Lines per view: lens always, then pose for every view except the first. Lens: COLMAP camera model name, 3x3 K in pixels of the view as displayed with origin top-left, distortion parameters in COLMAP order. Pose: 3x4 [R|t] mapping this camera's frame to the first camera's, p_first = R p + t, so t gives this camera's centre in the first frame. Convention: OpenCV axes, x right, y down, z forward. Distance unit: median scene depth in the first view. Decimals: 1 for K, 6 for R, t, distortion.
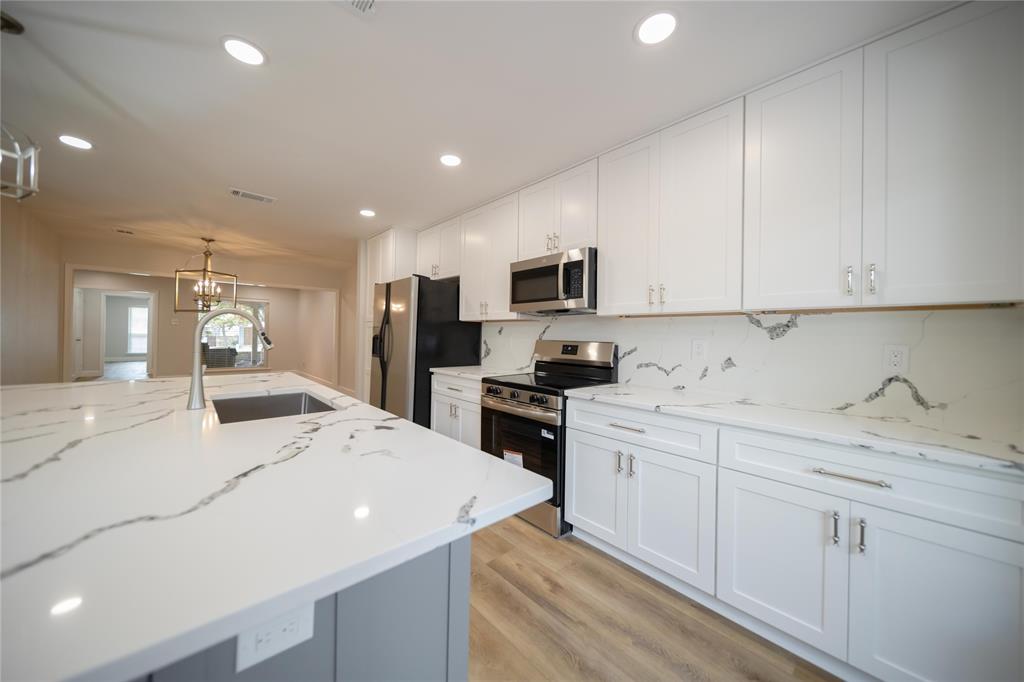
lens RADIAL K [[362.5, 0, 507.2], [0, 362.5, 334.9], [0, 0, 1]] dist [-0.001163, -0.000113]
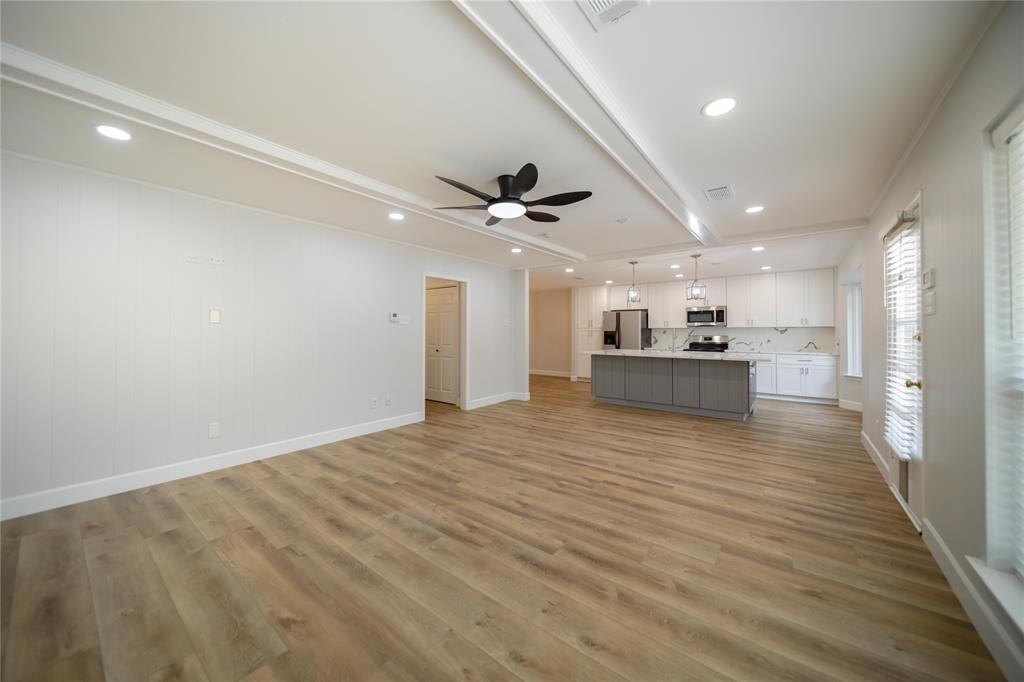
lens RADIAL K [[362.5, 0, 507.2], [0, 362.5, 334.9], [0, 0, 1]] dist [-0.001163, -0.000113]
pose [[0.984105, -0.012917, 0.177120, -1.845439], [0.011620, 0.999898, 0.008360, -0.031287], [-0.177209, -0.006169, 0.984154, -1.482341]]
